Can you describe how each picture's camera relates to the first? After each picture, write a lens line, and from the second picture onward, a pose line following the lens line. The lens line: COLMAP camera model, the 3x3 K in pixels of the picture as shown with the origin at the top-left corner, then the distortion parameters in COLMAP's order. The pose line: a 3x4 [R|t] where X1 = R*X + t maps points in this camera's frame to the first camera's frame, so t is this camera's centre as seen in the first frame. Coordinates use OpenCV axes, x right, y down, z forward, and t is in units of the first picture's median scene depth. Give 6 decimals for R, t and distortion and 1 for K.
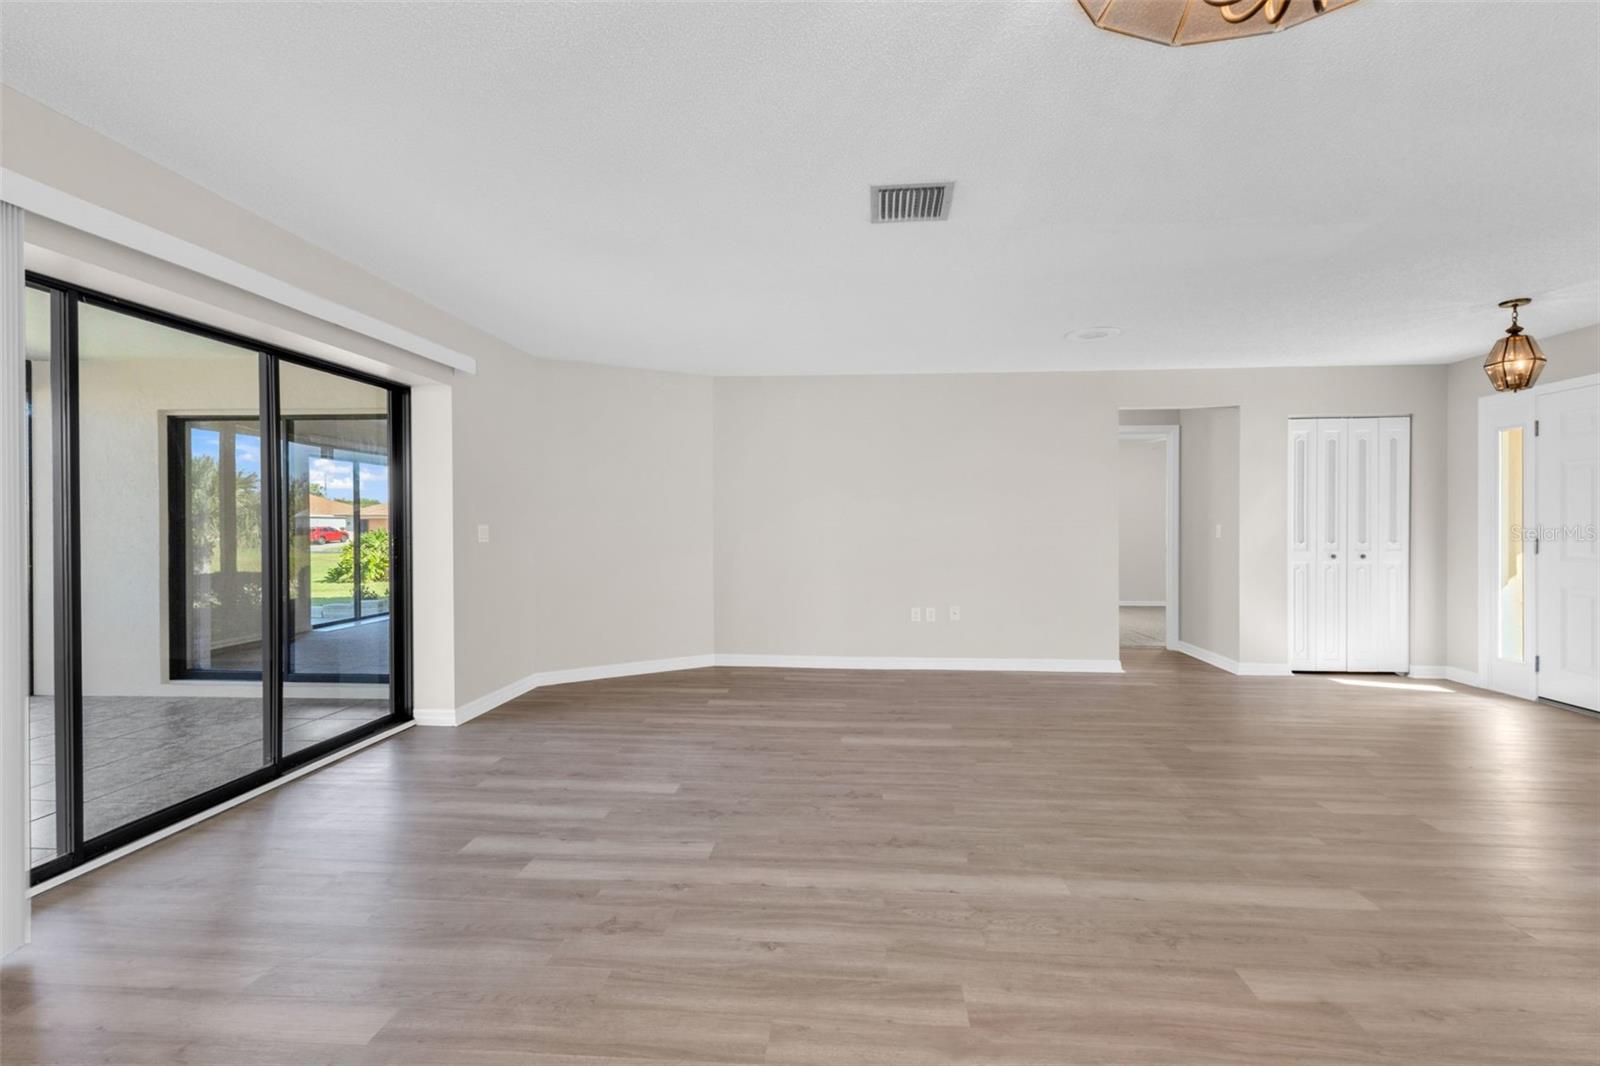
lens RADIAL K [[703.9, 0, 823.6], [0, 703.9, 528.5], [0, 0, 1]] dist [0.009502, -0.000135]
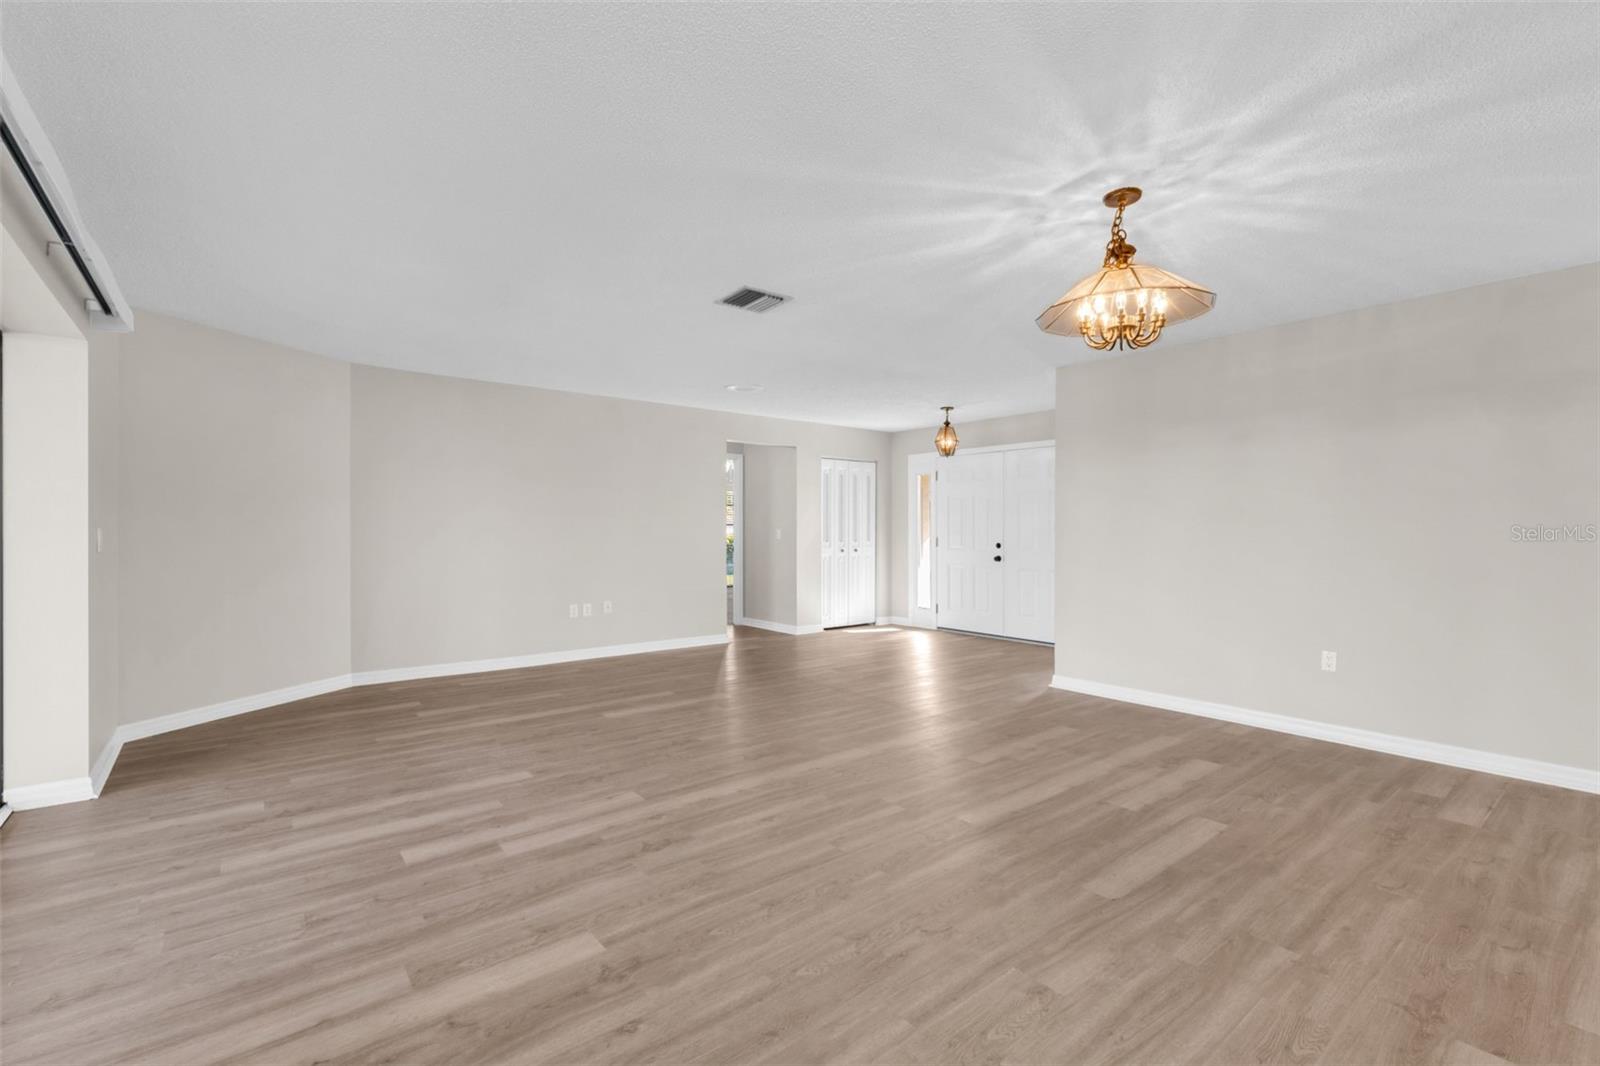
lens RADIAL K [[692.6, 0, 797.1], [0, 692.6, 524.5], [0, 0, 1]] dist [0.011597, -0.000017]
pose [[0.738828, 0.006446, 0.673864, -0.507905], [0.001849, 0.999931, -0.011592, 0.000749], [-0.673892, 0.009811, 0.738765, -0.052118]]
